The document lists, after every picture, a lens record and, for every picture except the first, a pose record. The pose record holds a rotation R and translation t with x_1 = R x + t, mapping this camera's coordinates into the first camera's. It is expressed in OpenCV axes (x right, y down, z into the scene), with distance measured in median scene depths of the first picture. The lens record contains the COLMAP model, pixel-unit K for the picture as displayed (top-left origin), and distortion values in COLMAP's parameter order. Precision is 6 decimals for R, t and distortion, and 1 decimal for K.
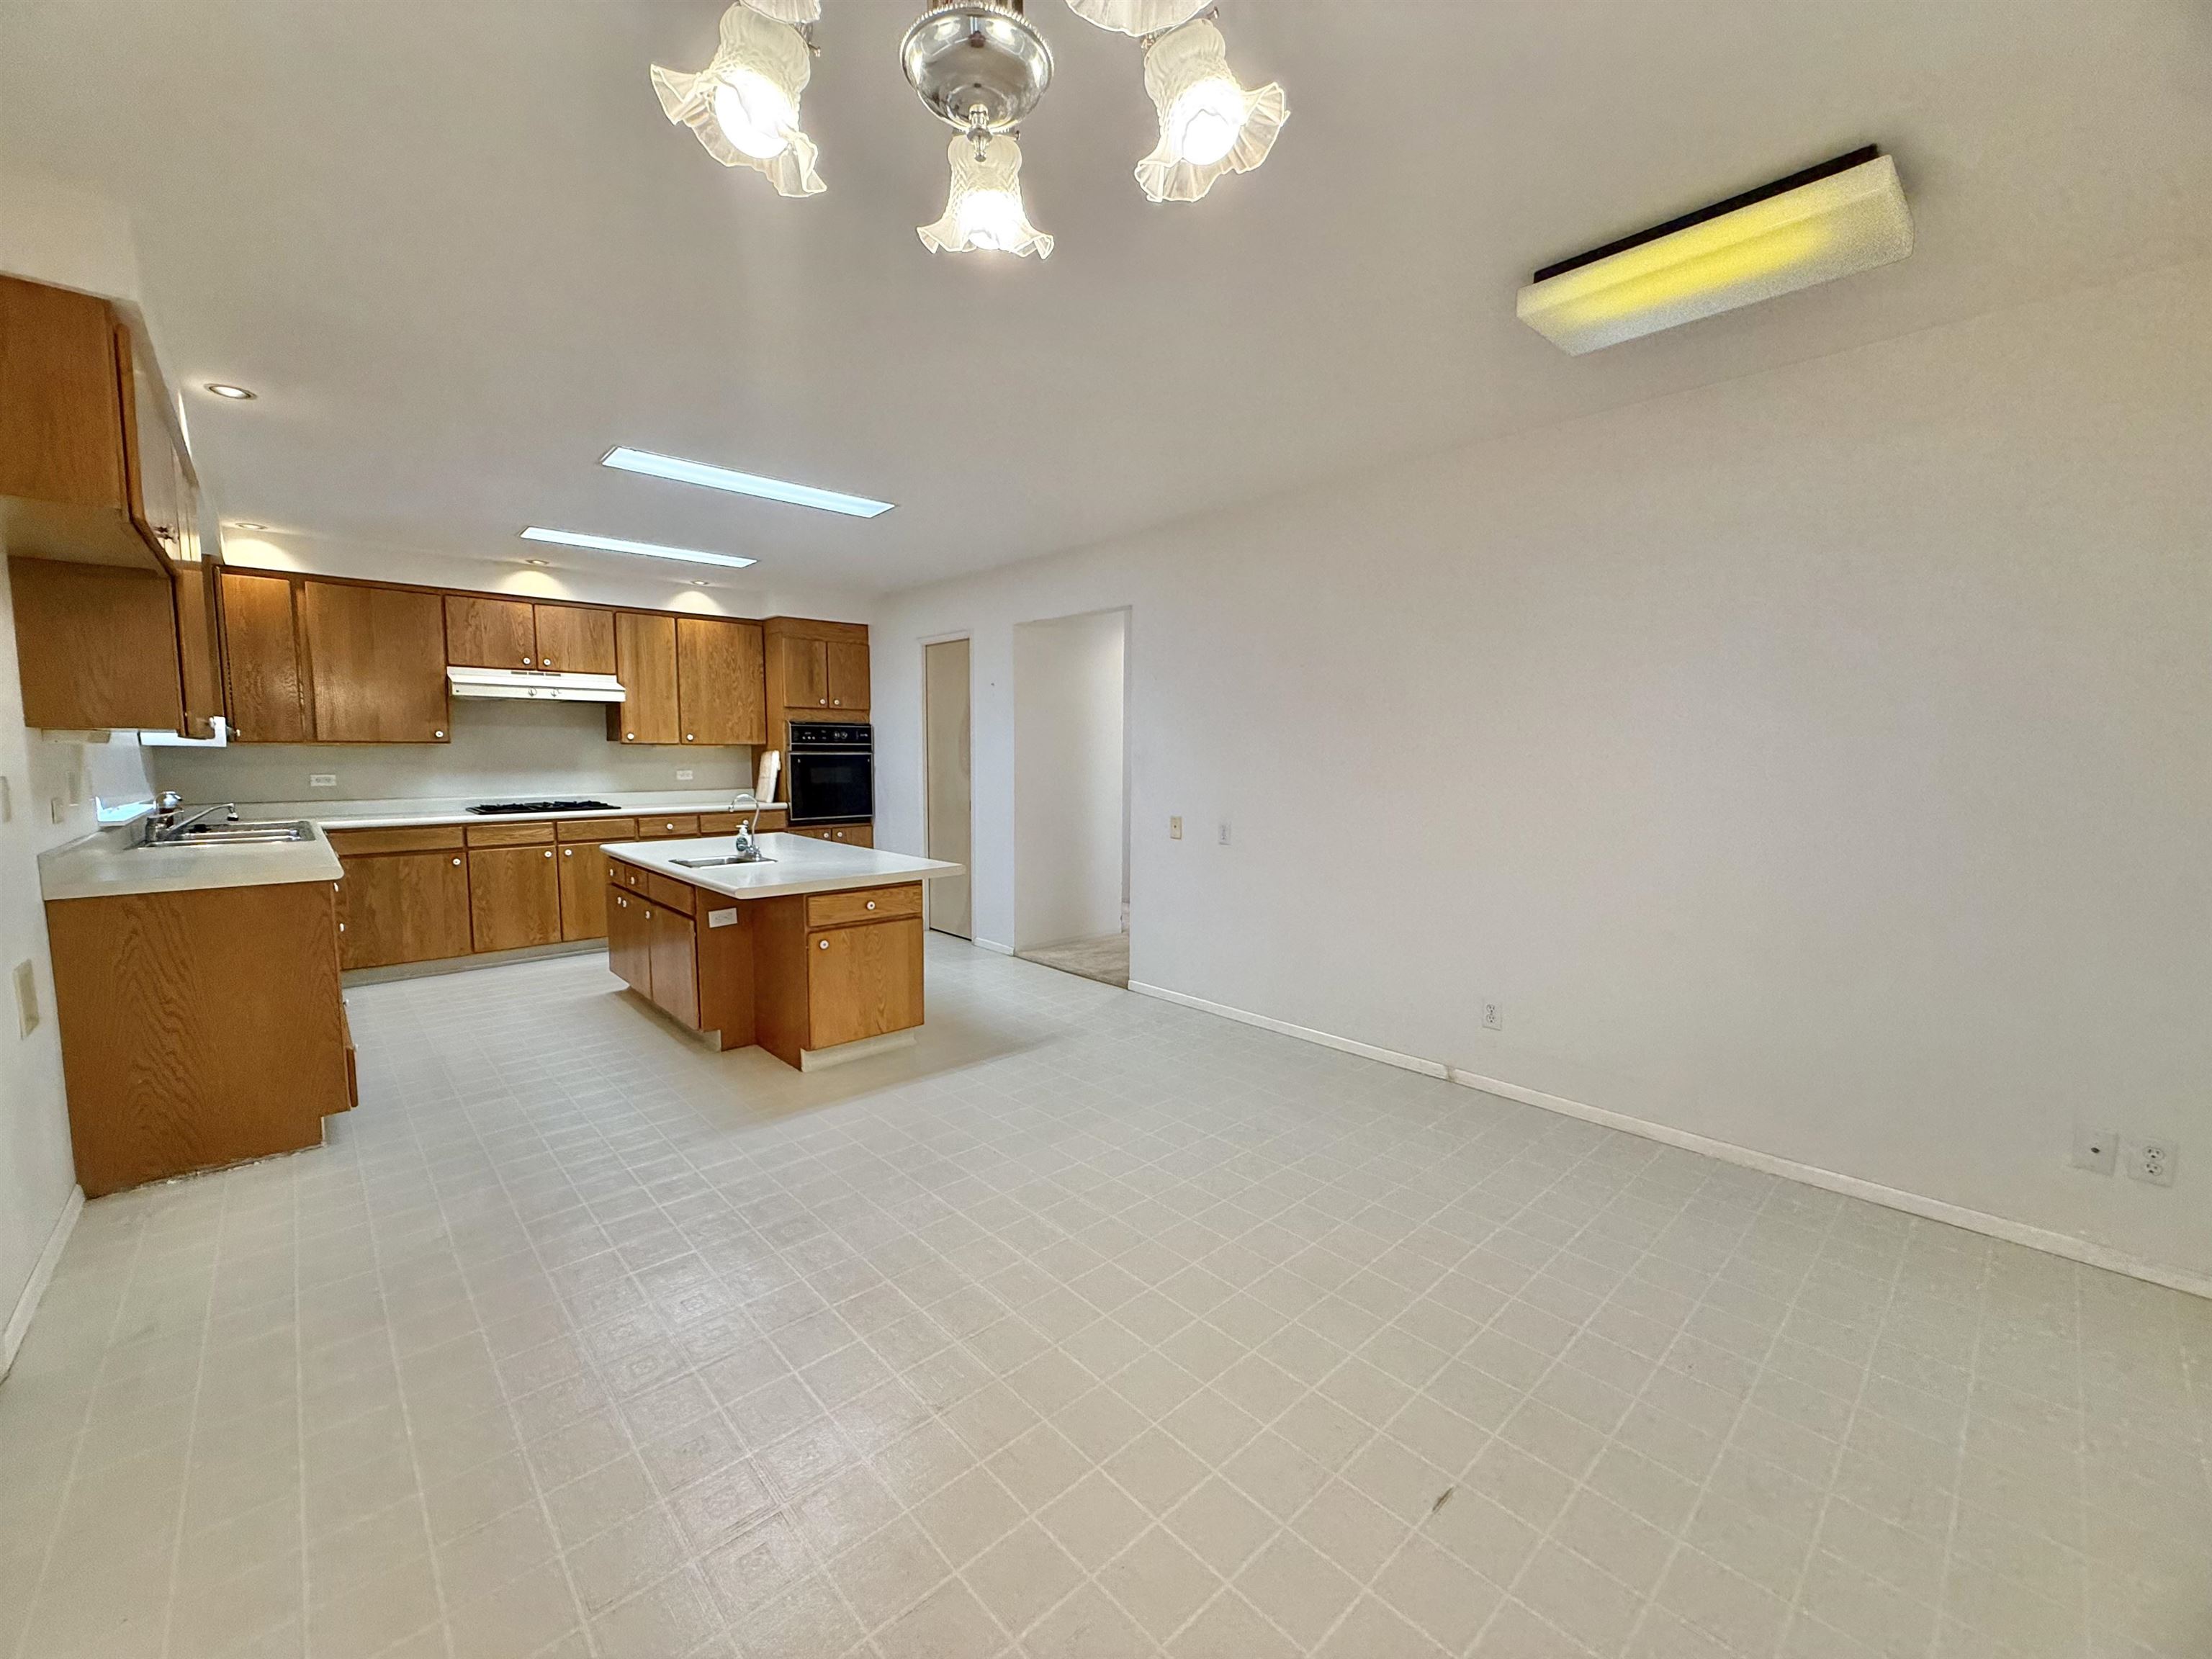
lens RADIAL K [[886.9, 0, 1114.2], [0, 886.9, 824.3], [0, 0, 1]] dist [-0.011640, 0.002534]
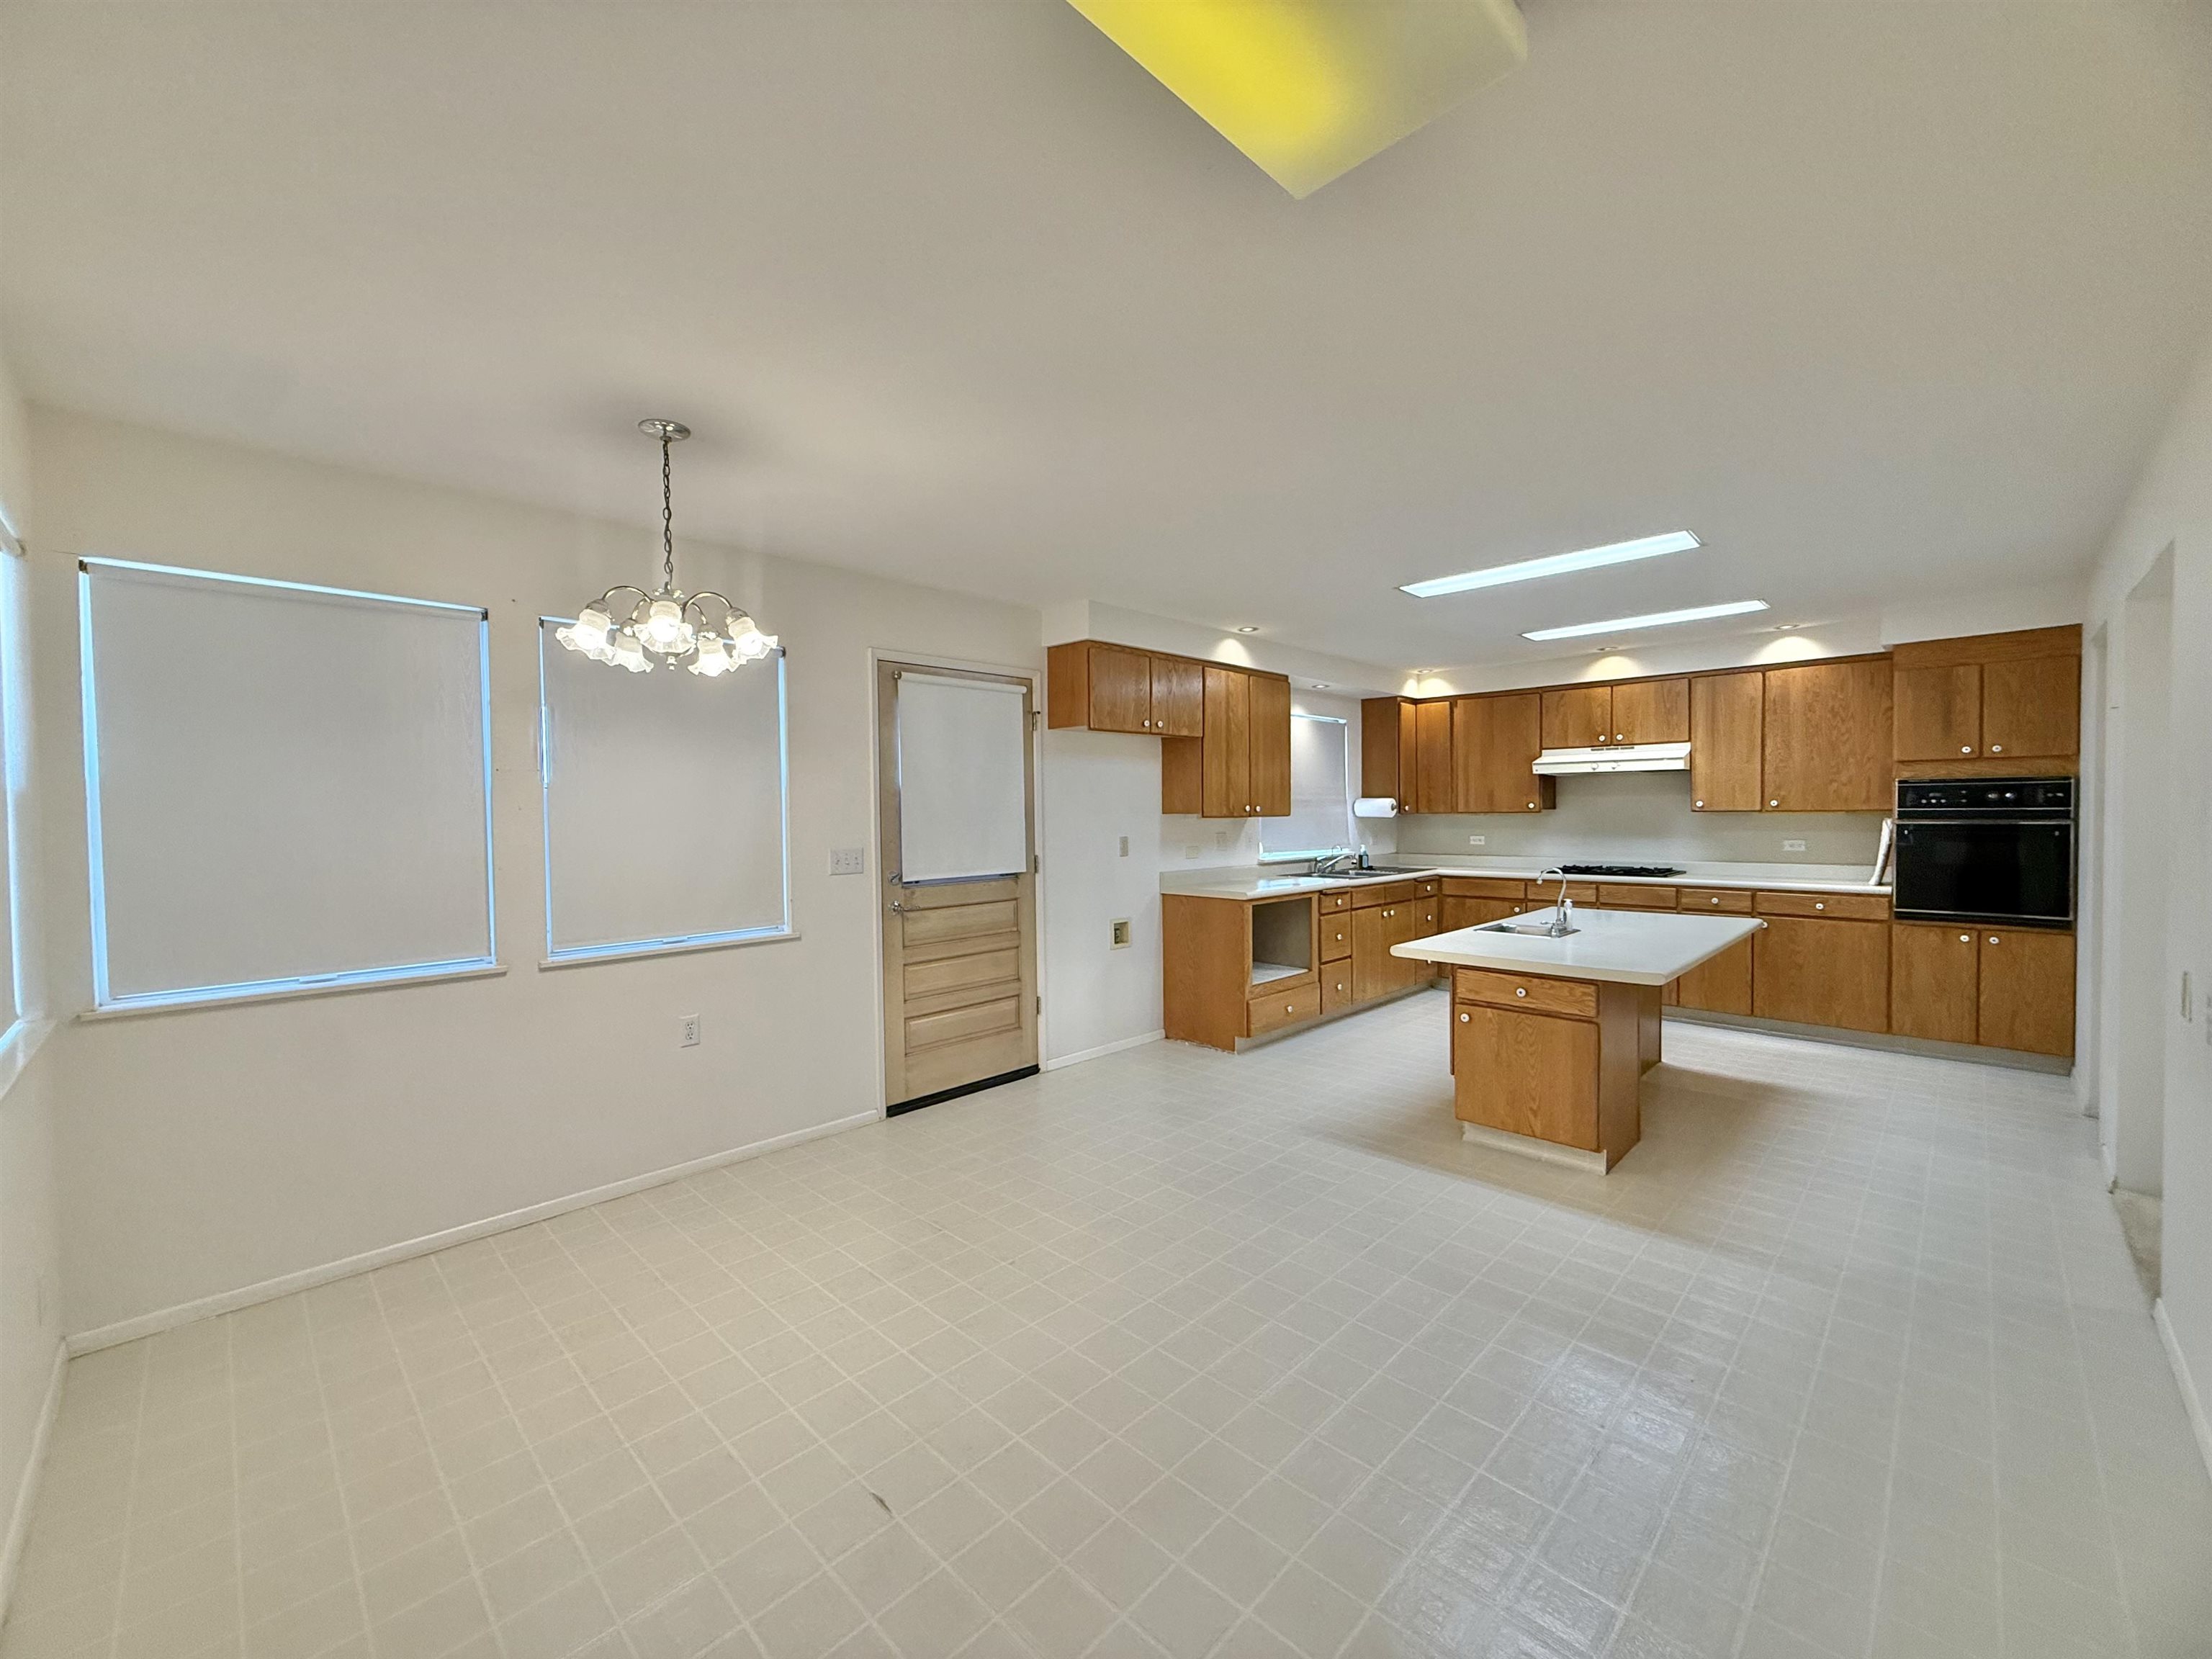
lens RADIAL K [[886.9, 0, 1090.7], [0, 886.9, 830.5], [0, 0, 1]] dist [-0.011640, 0.002534]
pose [[0.023316, 0.018323, -0.999560, 0.431263], [-0.072001, 0.997266, 0.016601, -0.041276], [0.997132, 0.071582, 0.024572, 0.337385]]
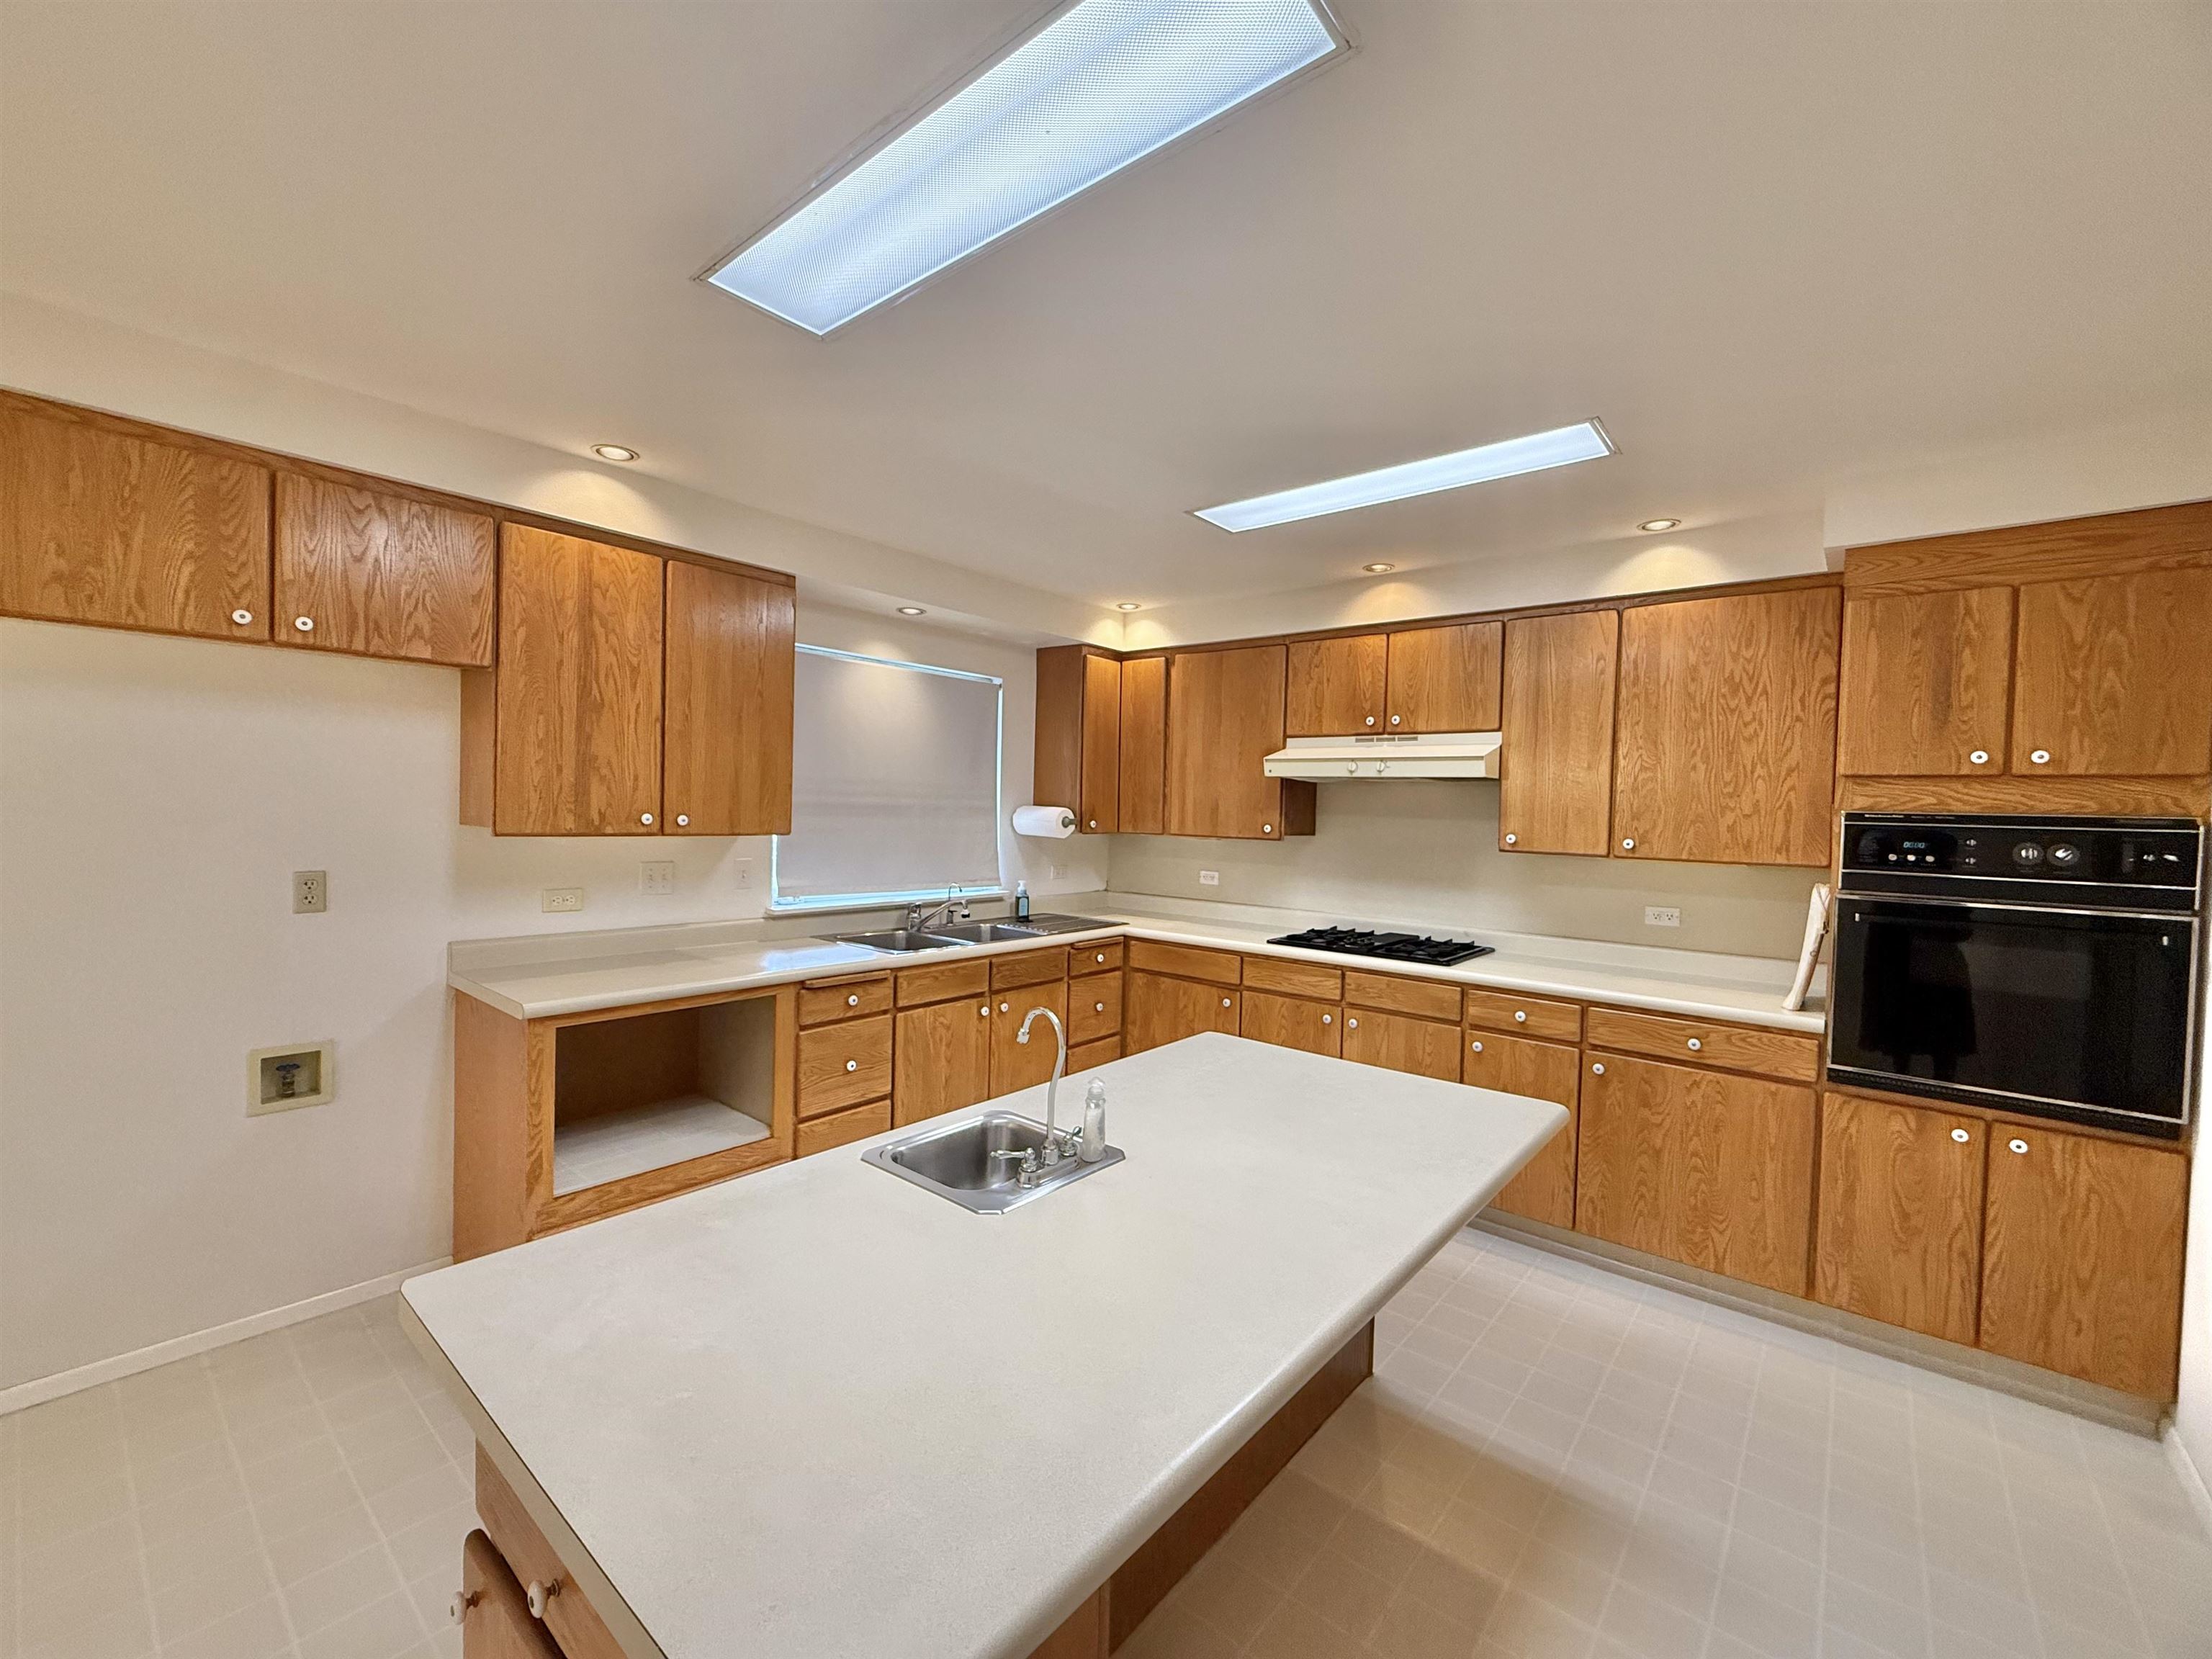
lens RADIAL K [[886.9, 0, 1118.1], [0, 886.9, 828.1], [0, 0, 1]] dist [-0.011640, 0.002534]
pose [[0.116796, 0.024303, -0.992858, -0.023960], [-0.108838, 0.993993, 0.011528, -0.091665], [0.987174, 0.106714, 0.118740, 0.738811]]
